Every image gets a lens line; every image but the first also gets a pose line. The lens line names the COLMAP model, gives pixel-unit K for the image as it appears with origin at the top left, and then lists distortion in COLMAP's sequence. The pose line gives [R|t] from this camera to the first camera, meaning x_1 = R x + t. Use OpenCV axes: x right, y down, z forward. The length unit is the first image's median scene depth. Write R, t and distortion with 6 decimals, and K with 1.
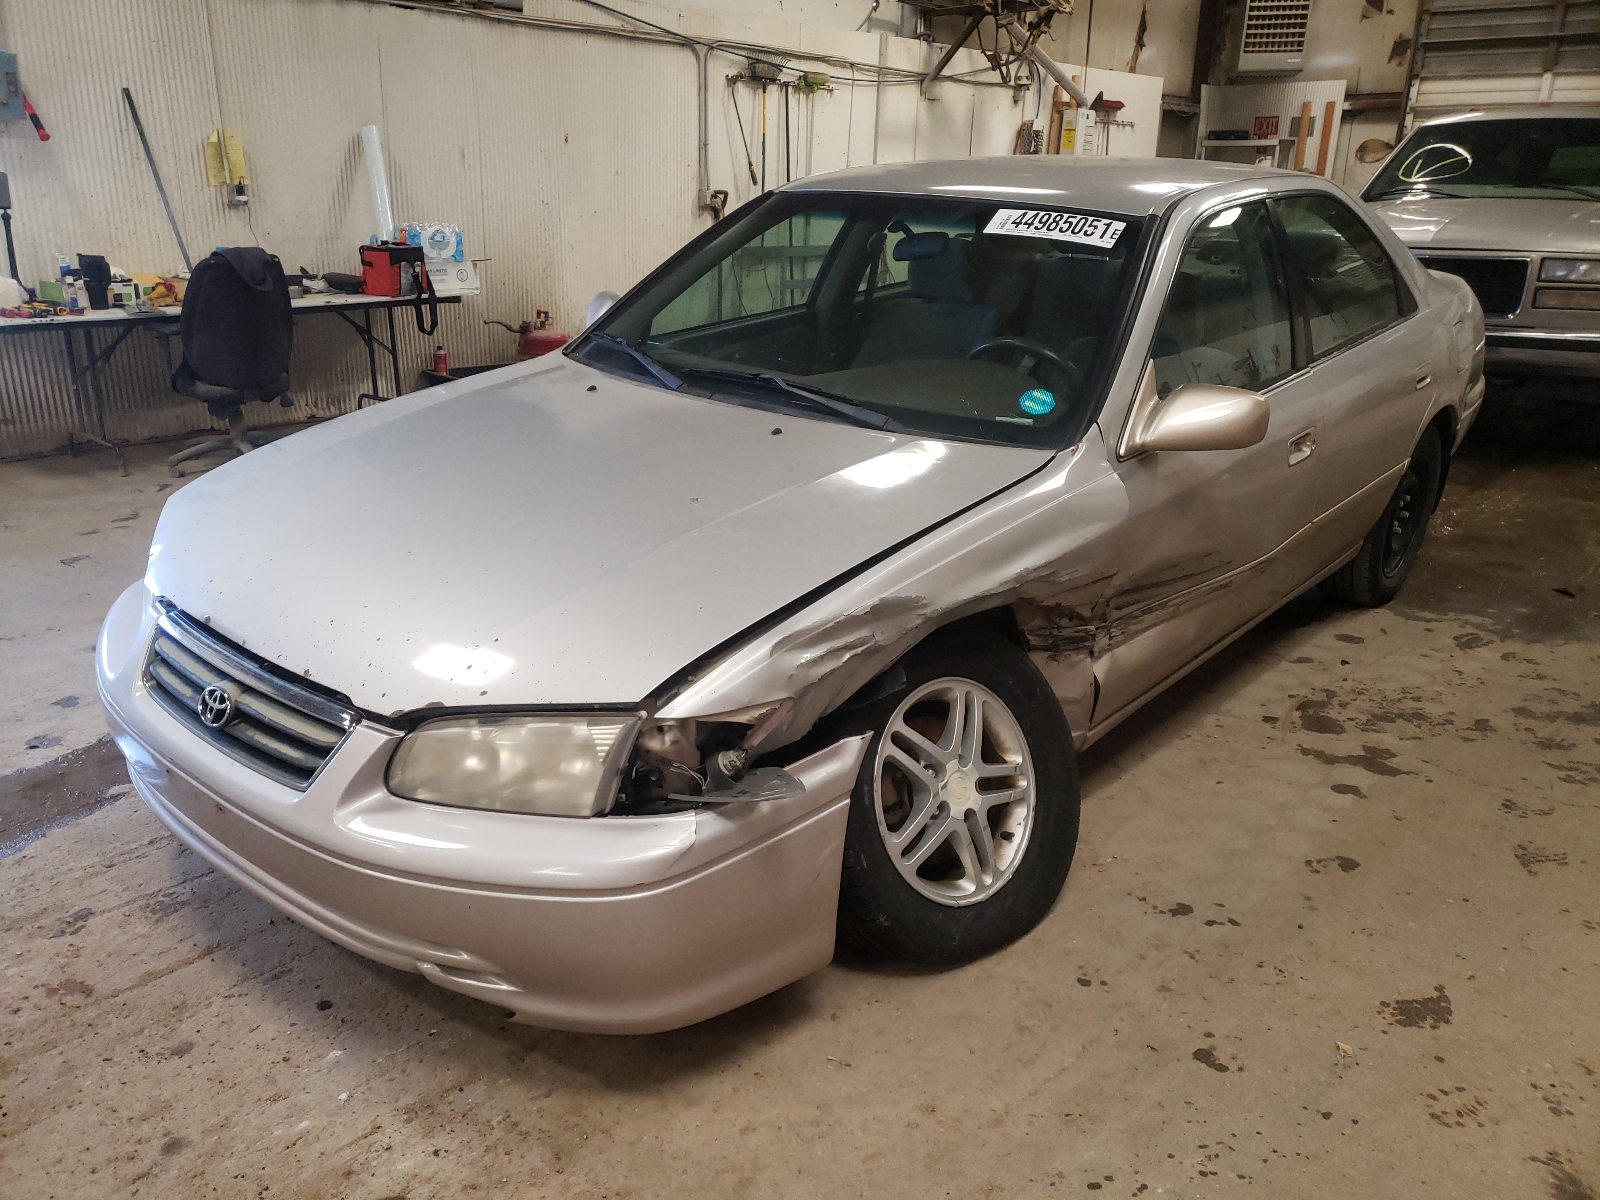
lens RADIAL K [[1253.1, 0, 757.0], [0, 1253.1, 619.2], [0, 0, 1]] dist [0.000158, 0.050556]
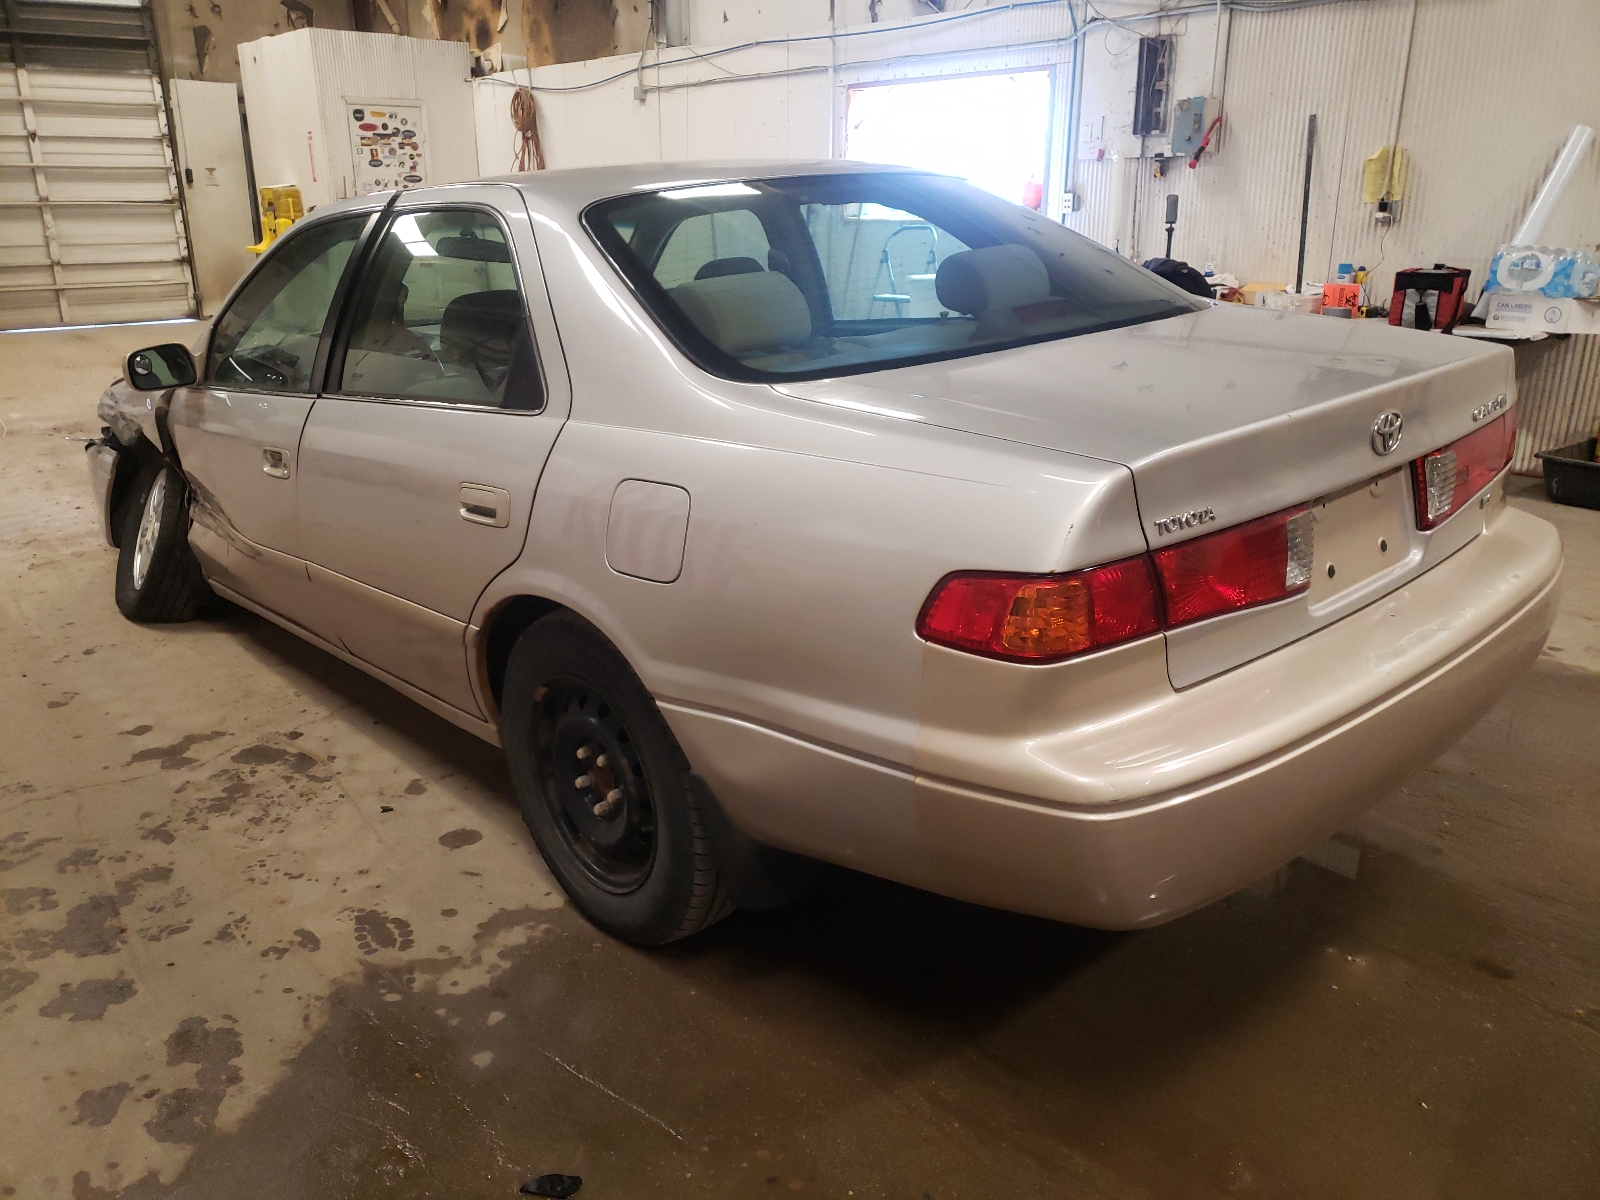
lens RADIAL K [[1233.6, 0, 800.0], [0, 1233.6, 600.0], [0, 0, 1]] dist [0.011768, 0.011877]
pose [[-0.102789, 0.301278, -0.947980, 1.367196], [-0.322519, 0.891447, 0.318282, -0.493437], [0.940966, 0.338457, 0.005537, 1.446063]]
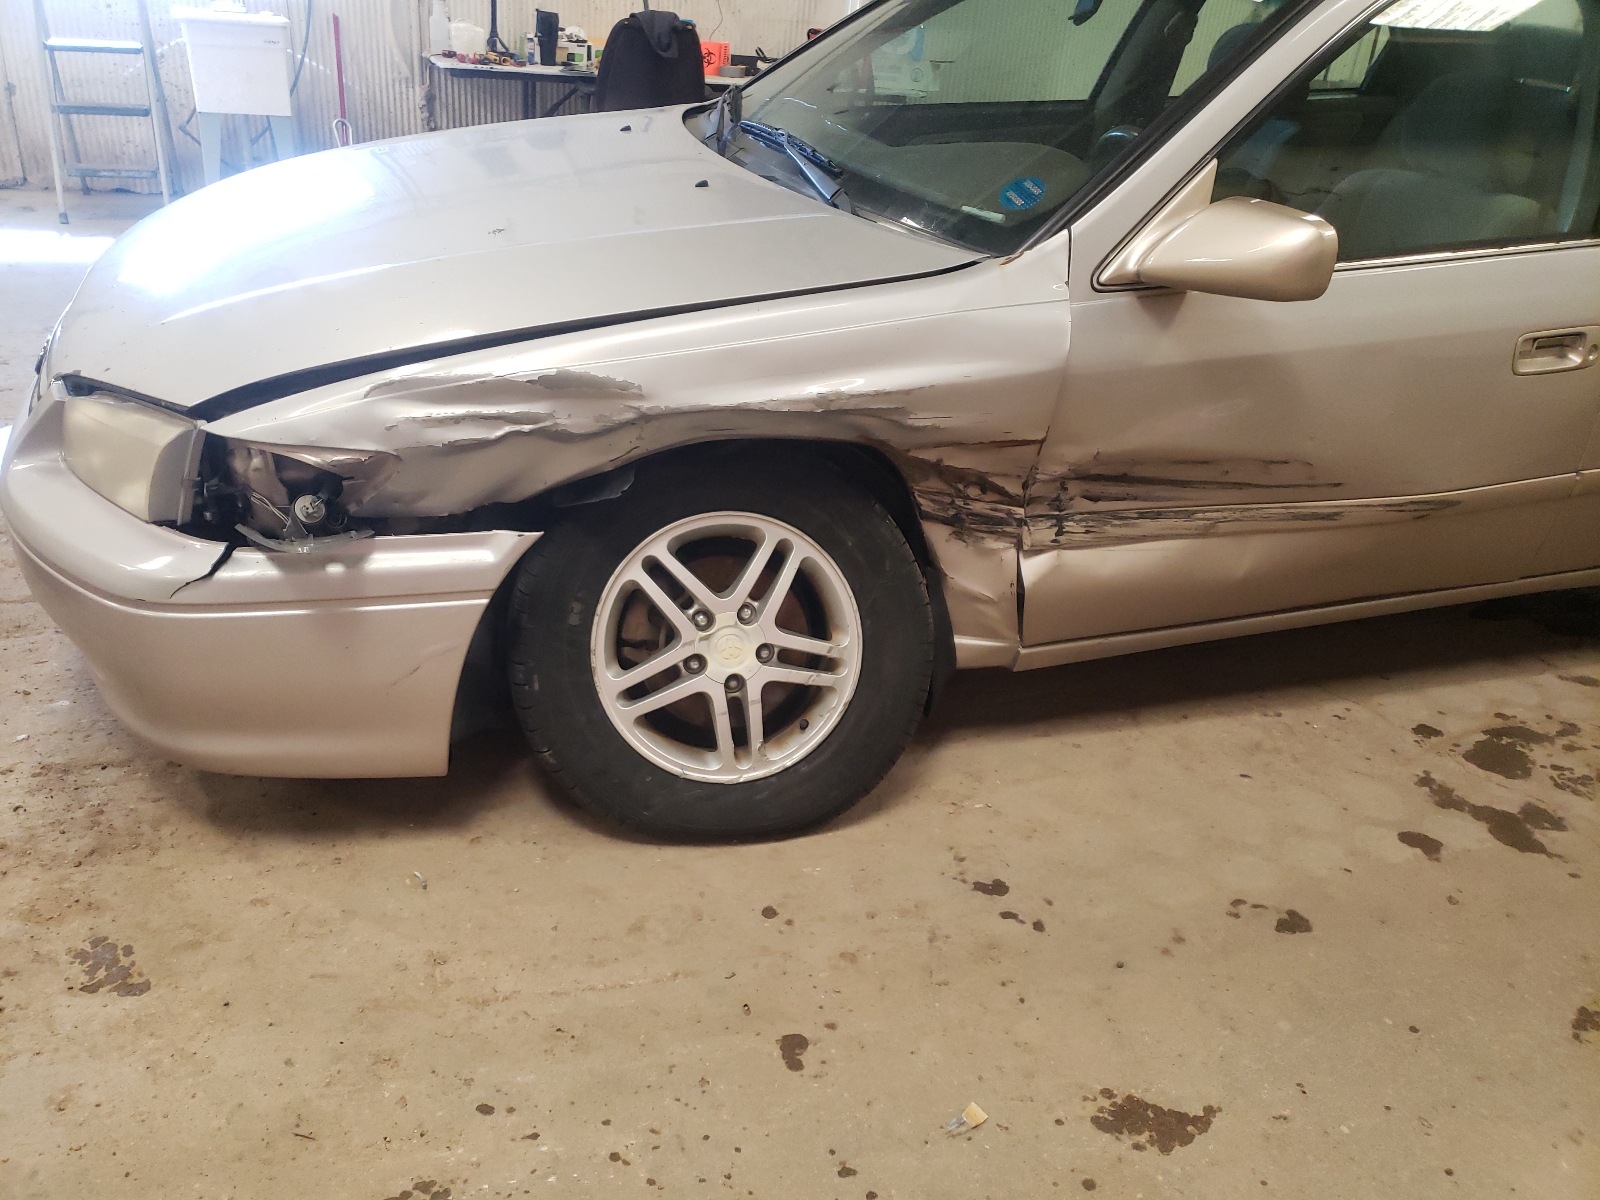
lens RADIAL K [[1213.1, 0, 775.2], [0, 1213.1, 643.2], [0, 0, 1]] dist [0.035333, -0.001448]
pose [[0.870857, 0.279450, -0.404370, 0.382749], [-0.223532, 0.957832, 0.180533, -0.013242], [0.437768, -0.066829, 0.896601, 0.225462]]
